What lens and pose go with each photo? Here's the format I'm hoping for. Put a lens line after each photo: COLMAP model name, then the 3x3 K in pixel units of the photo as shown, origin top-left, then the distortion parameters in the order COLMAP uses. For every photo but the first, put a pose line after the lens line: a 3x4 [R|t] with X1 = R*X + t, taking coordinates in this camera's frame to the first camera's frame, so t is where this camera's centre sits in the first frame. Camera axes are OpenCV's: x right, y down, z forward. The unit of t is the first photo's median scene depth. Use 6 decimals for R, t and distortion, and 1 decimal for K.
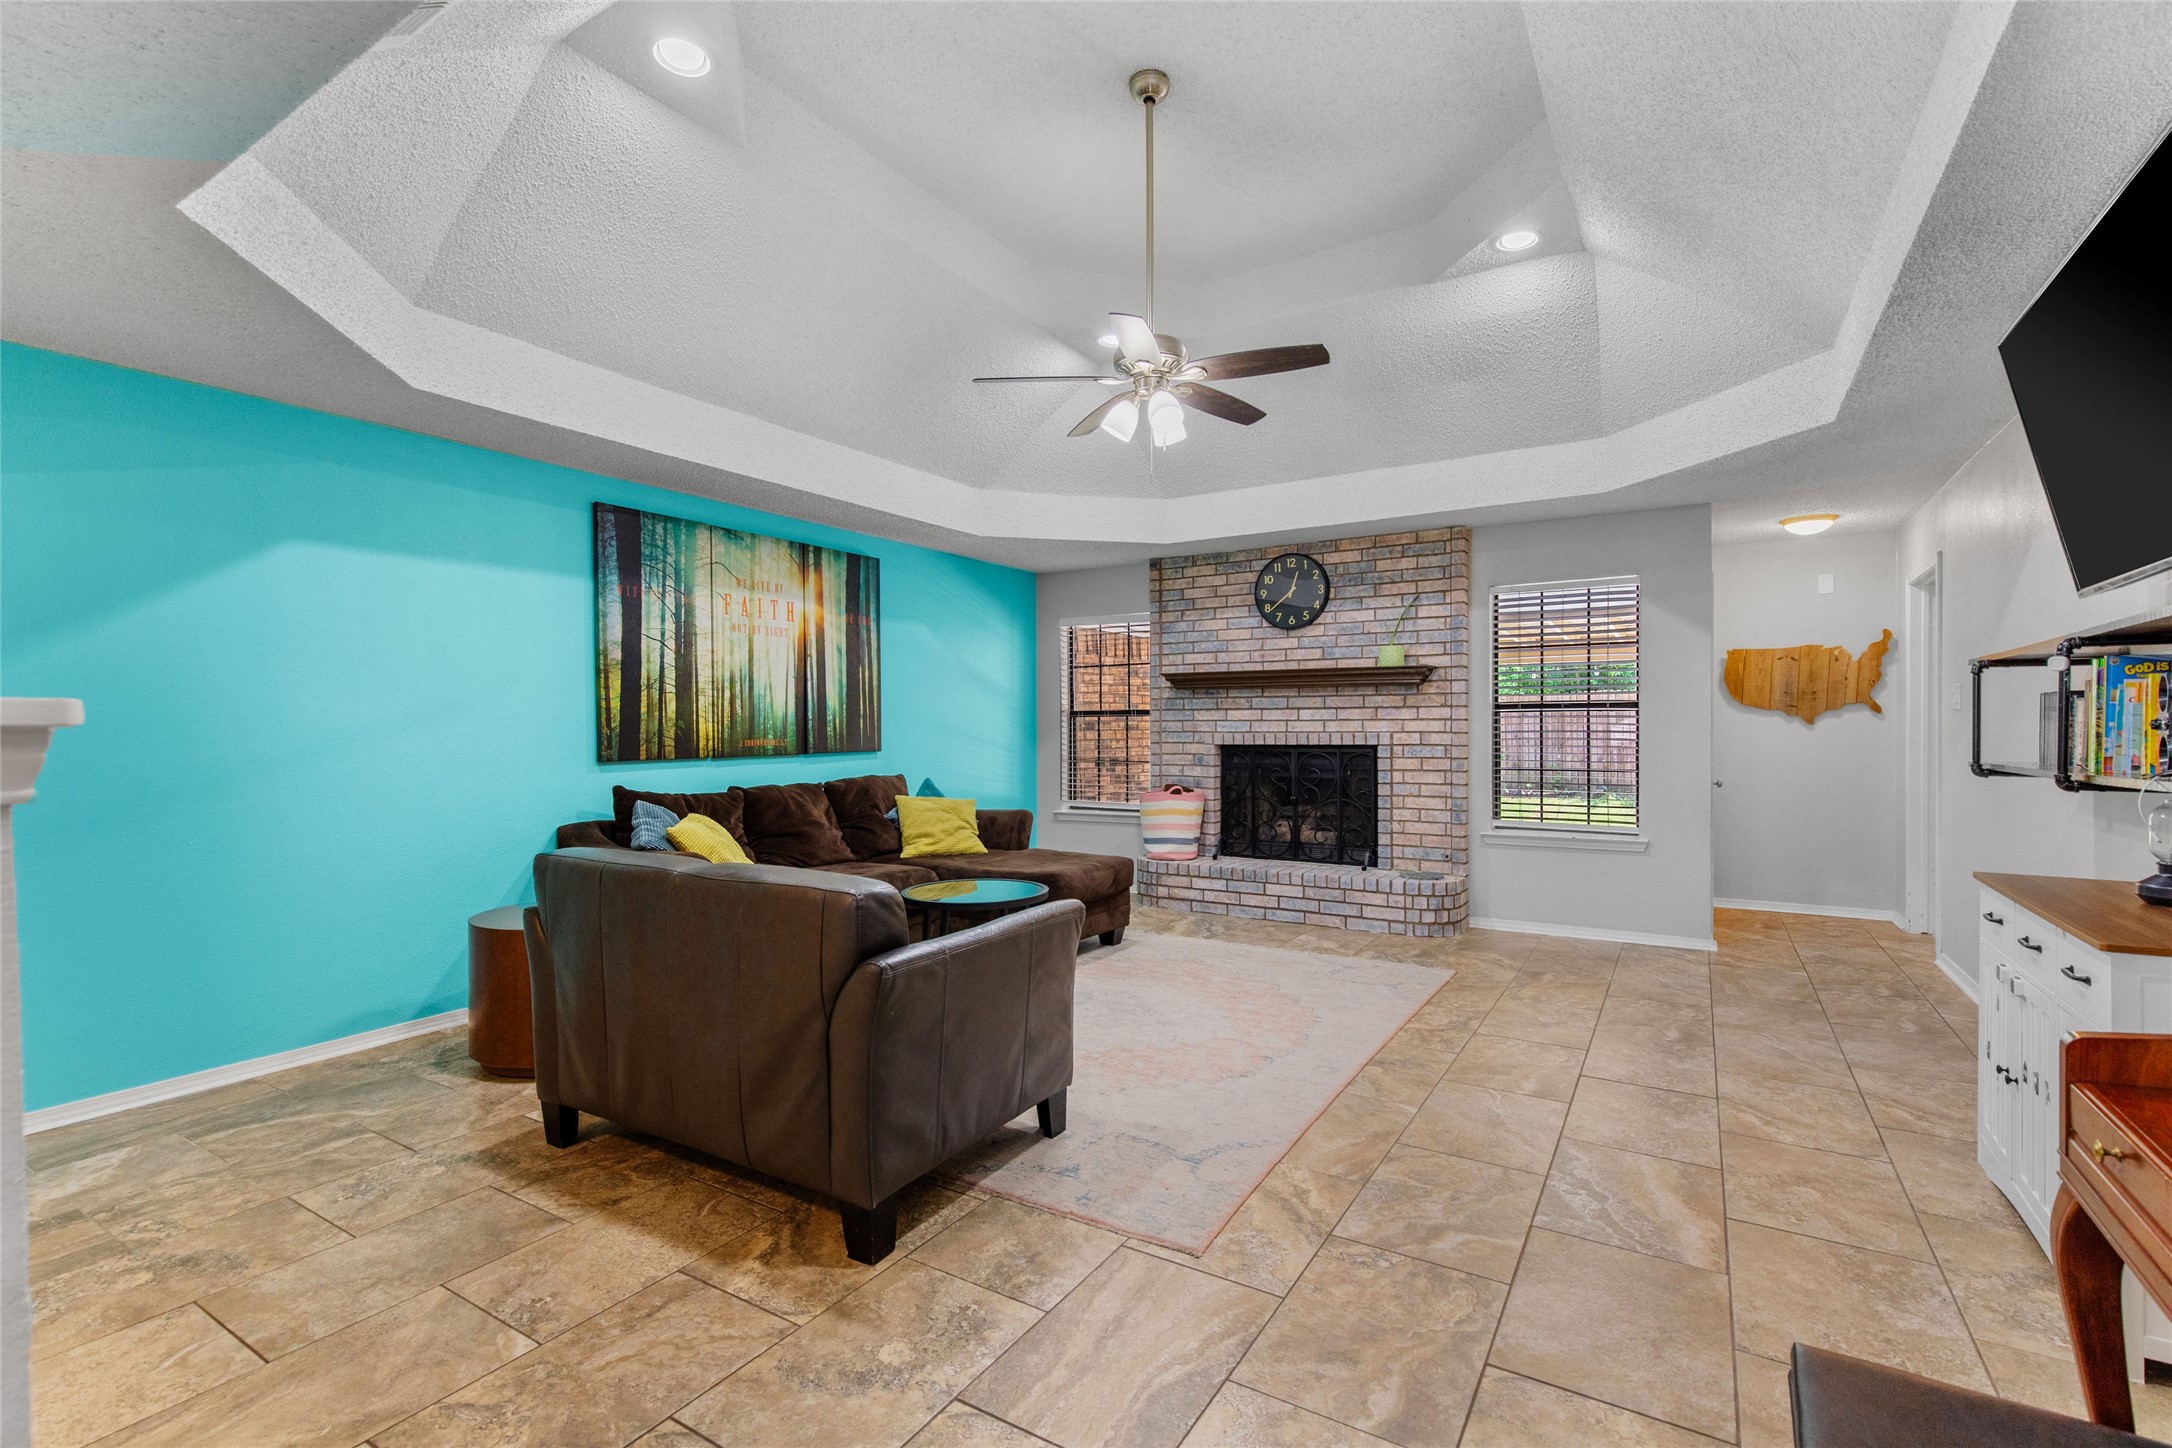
lens RADIAL K [[972.7, 0, 1093.4], [0, 972.7, 735.3], [0, 0, 1]] dist [0.012028, -0.000421]
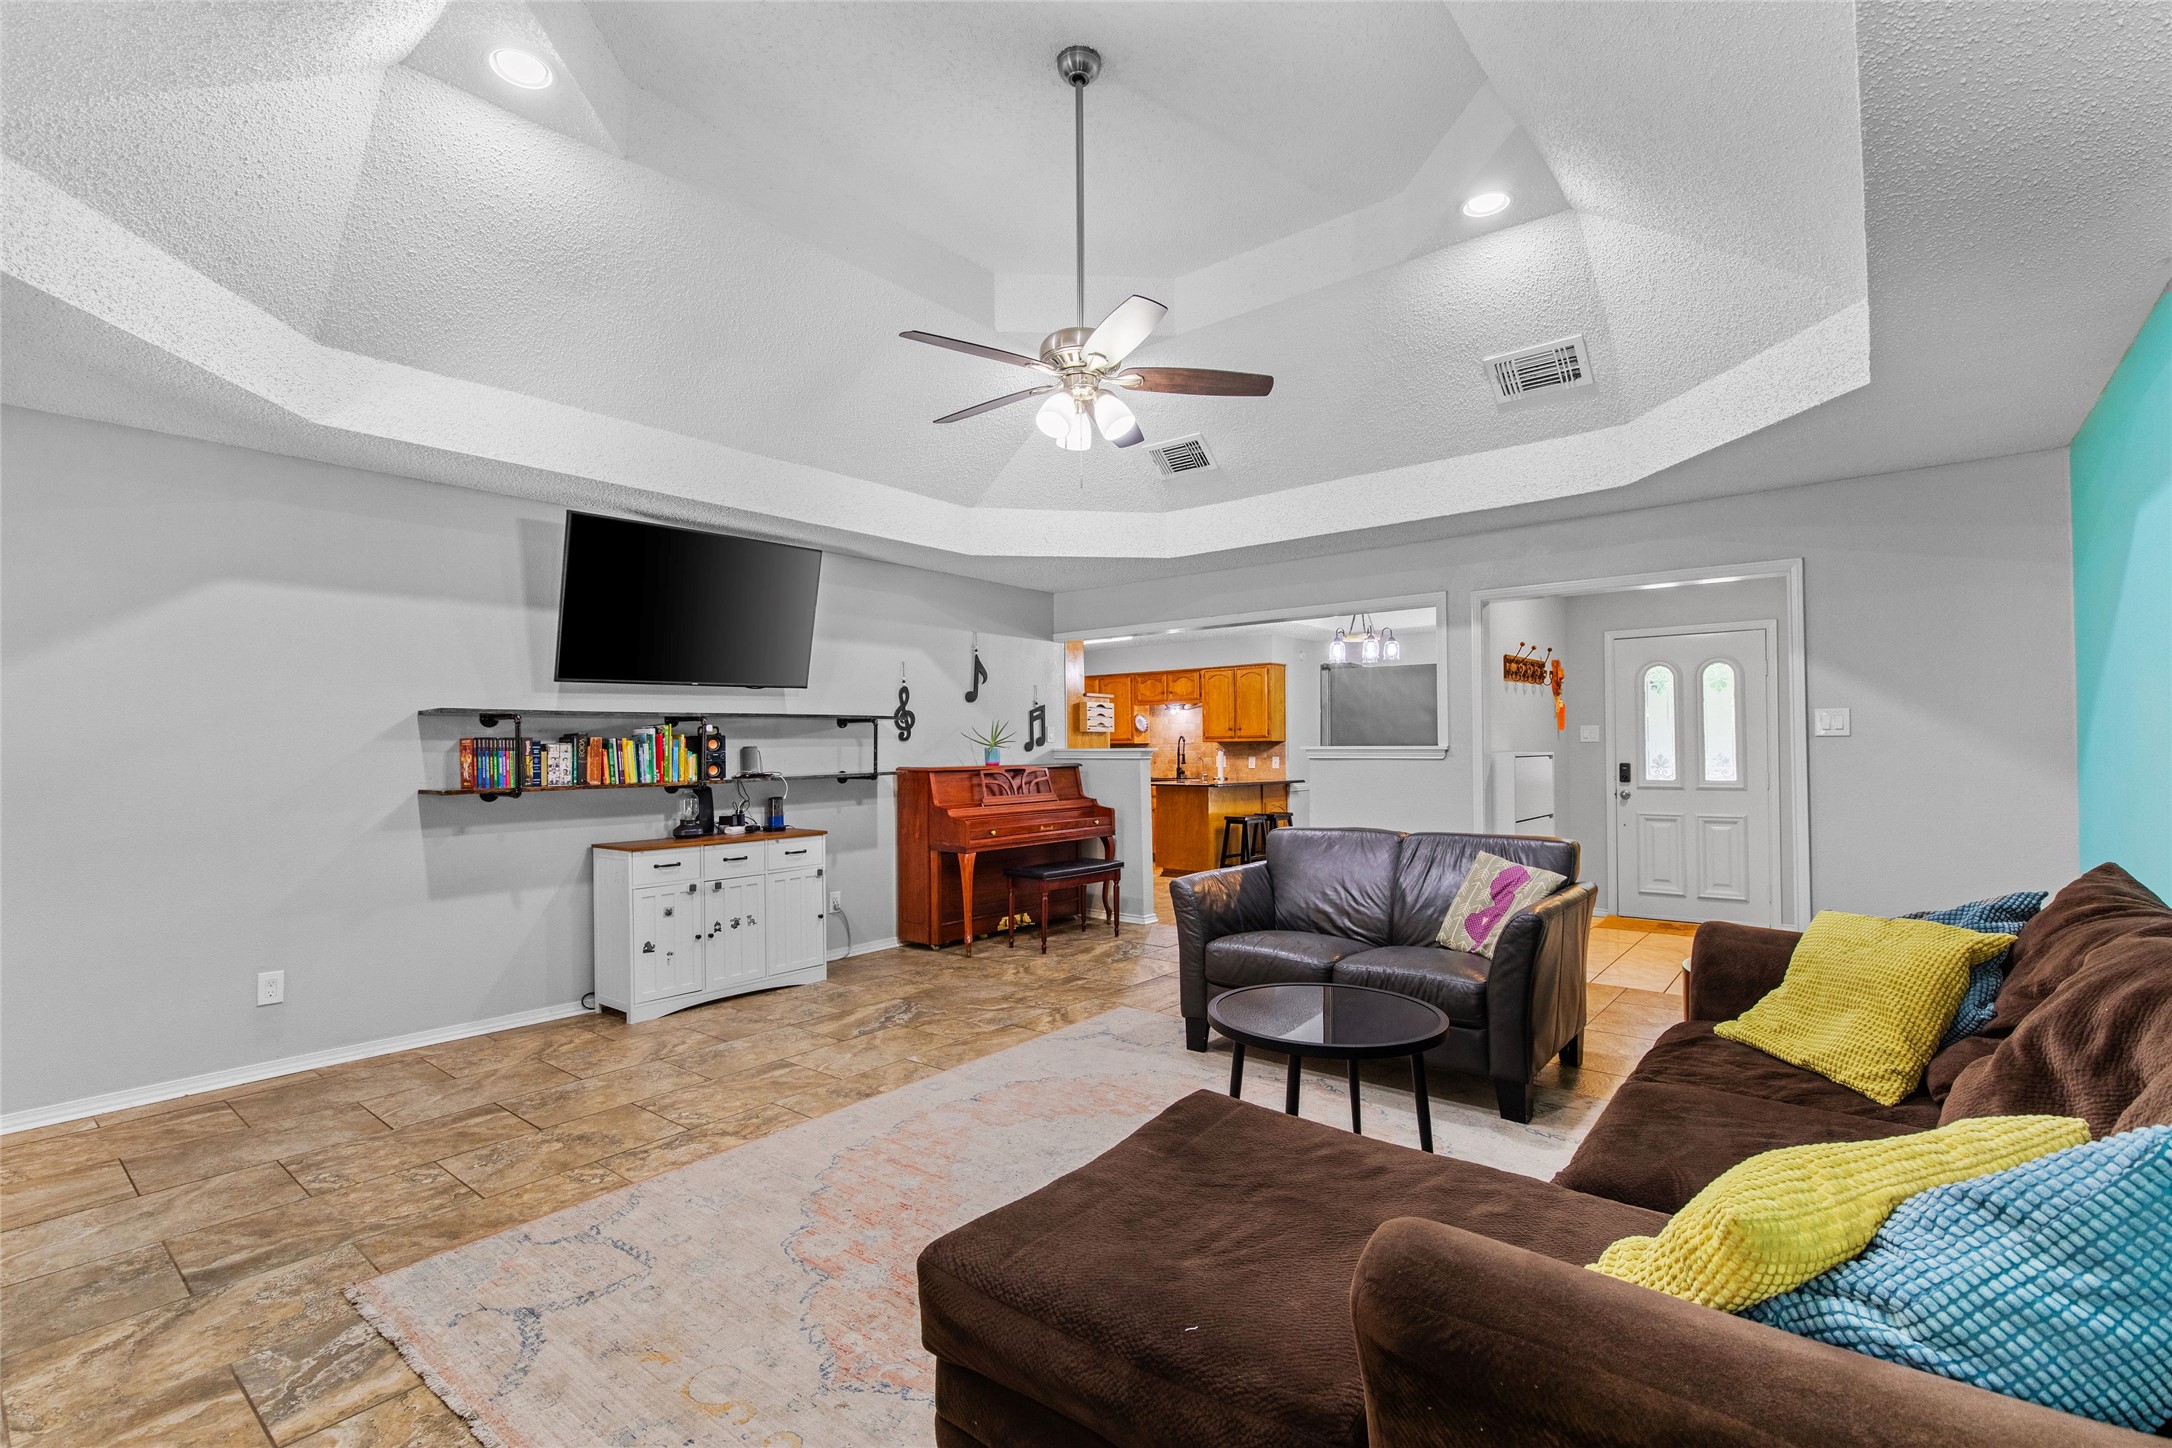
lens RADIAL K [[972.7, 0, 1090.2], [0, 972.7, 724.8], [0, 0, 1]] dist [0.012028, -0.000421]
pose [[-0.990659, 0.018103, 0.135154, -0.046713], [0.016030, 0.999737, -0.016409, -0.014102], [-0.135416, -0.014089, -0.990689, 1.275197]]
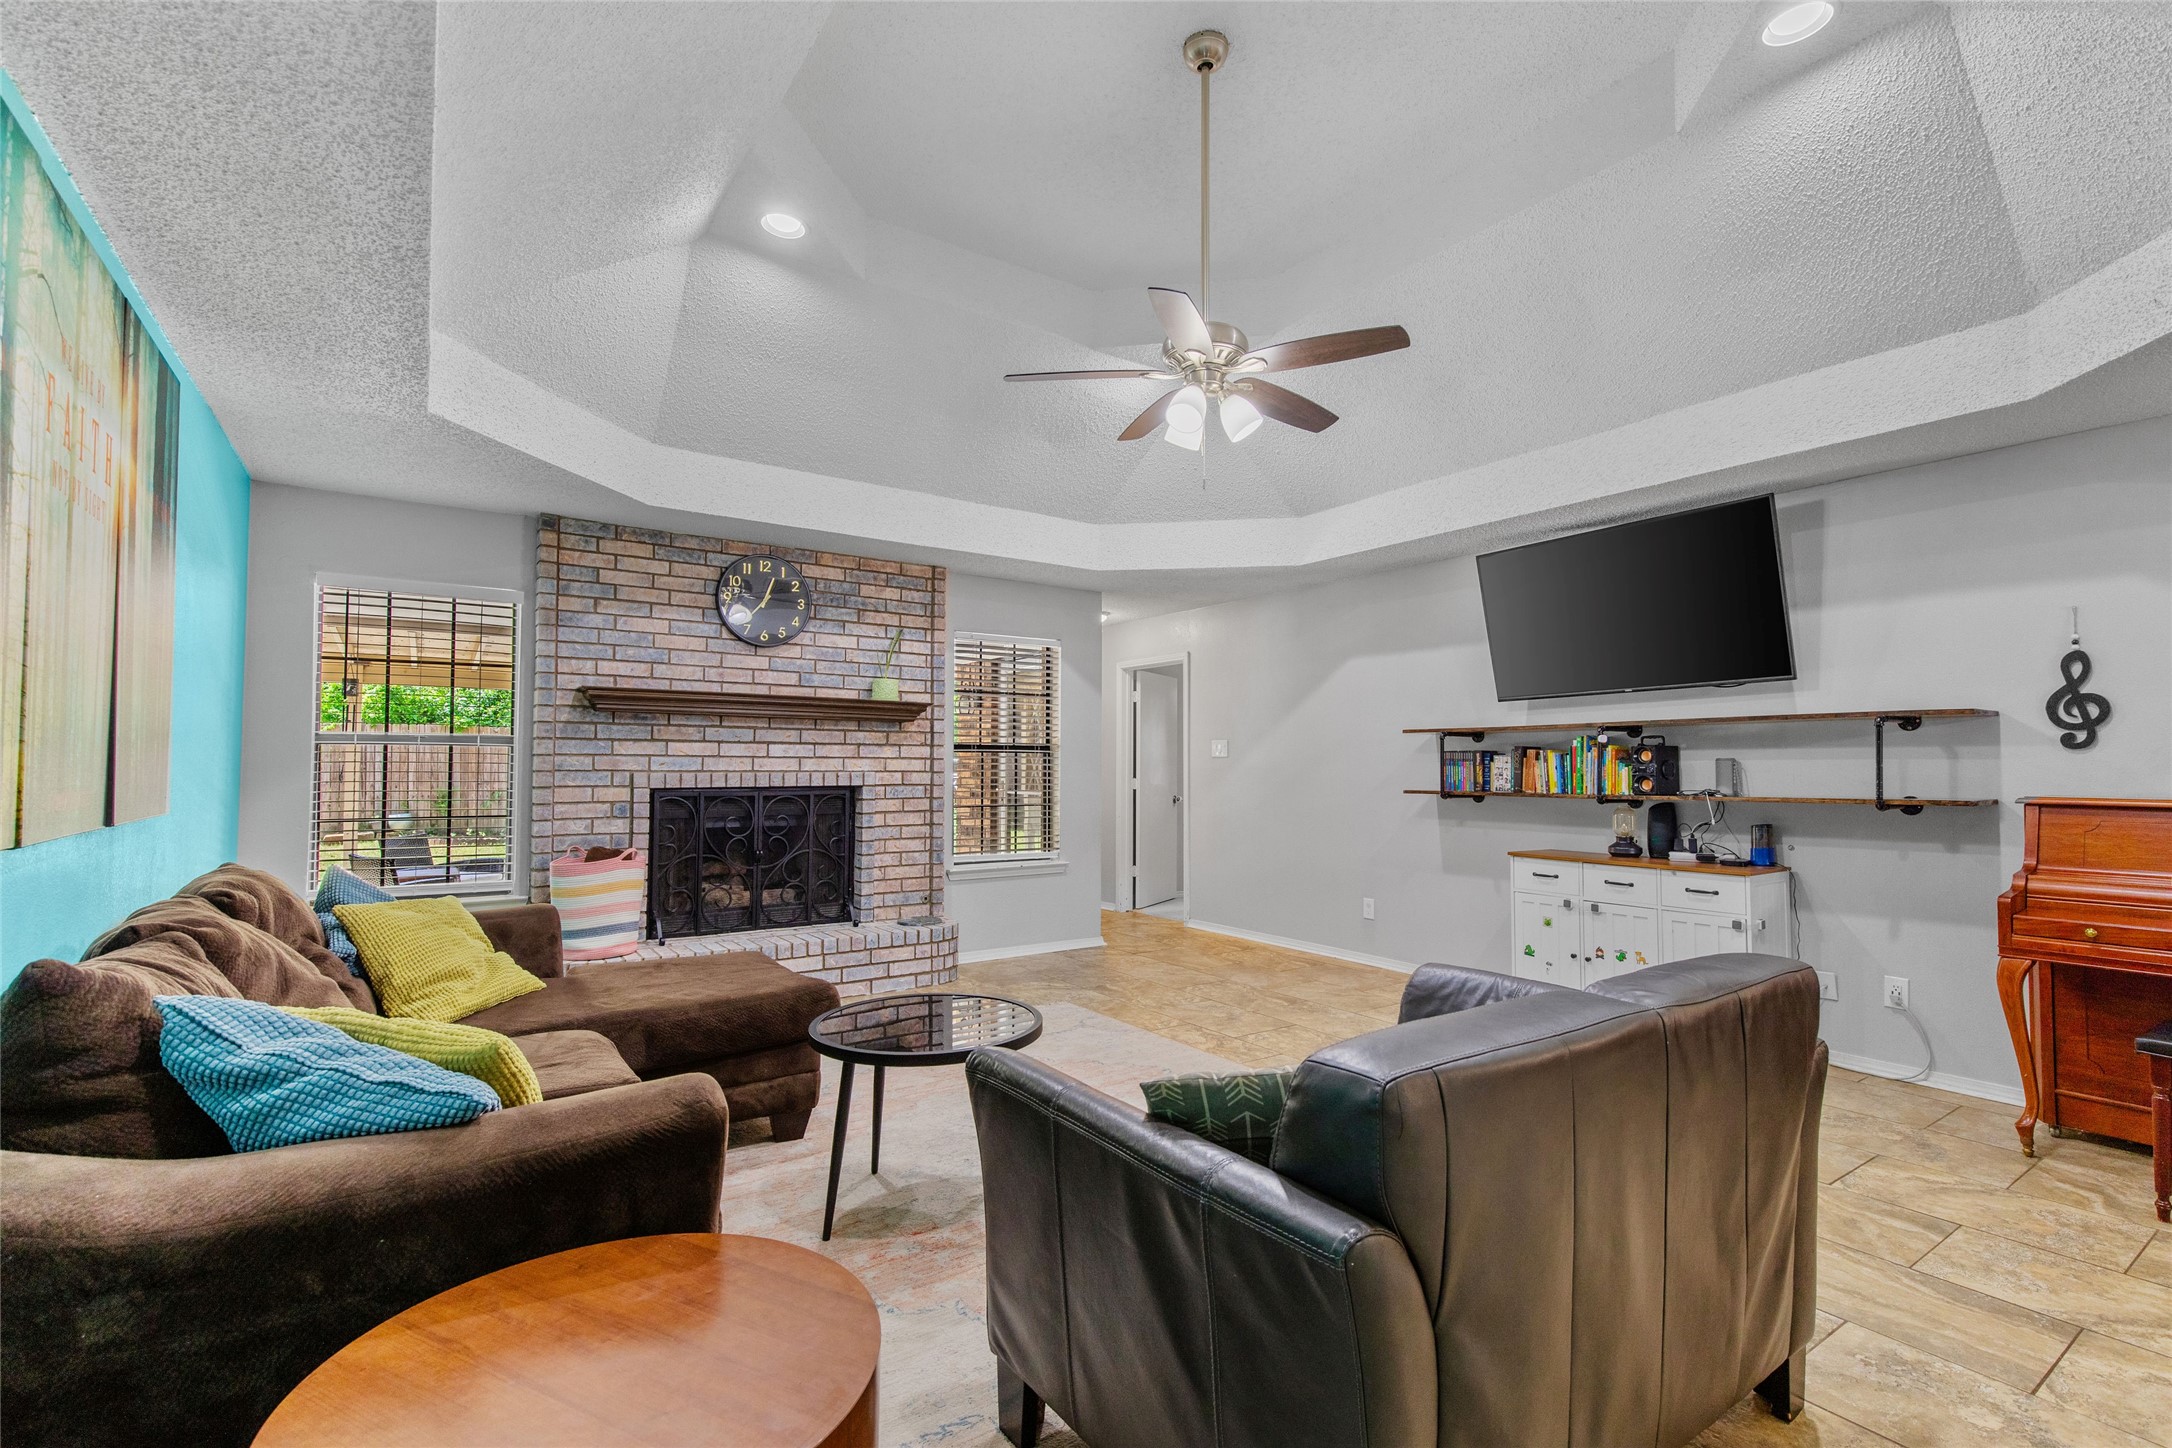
lens RADIAL K [[972.7, 0, 1092.4], [0, 972.7, 735.5], [0, 0, 1]] dist [0.012028, -0.000421]
pose [[0.396947, 0.034738, 0.917184, -0.520682], [0.000841, 0.999269, -0.038211, -0.002259], [-0.917841, 0.015939, 0.396628, 0.498794]]
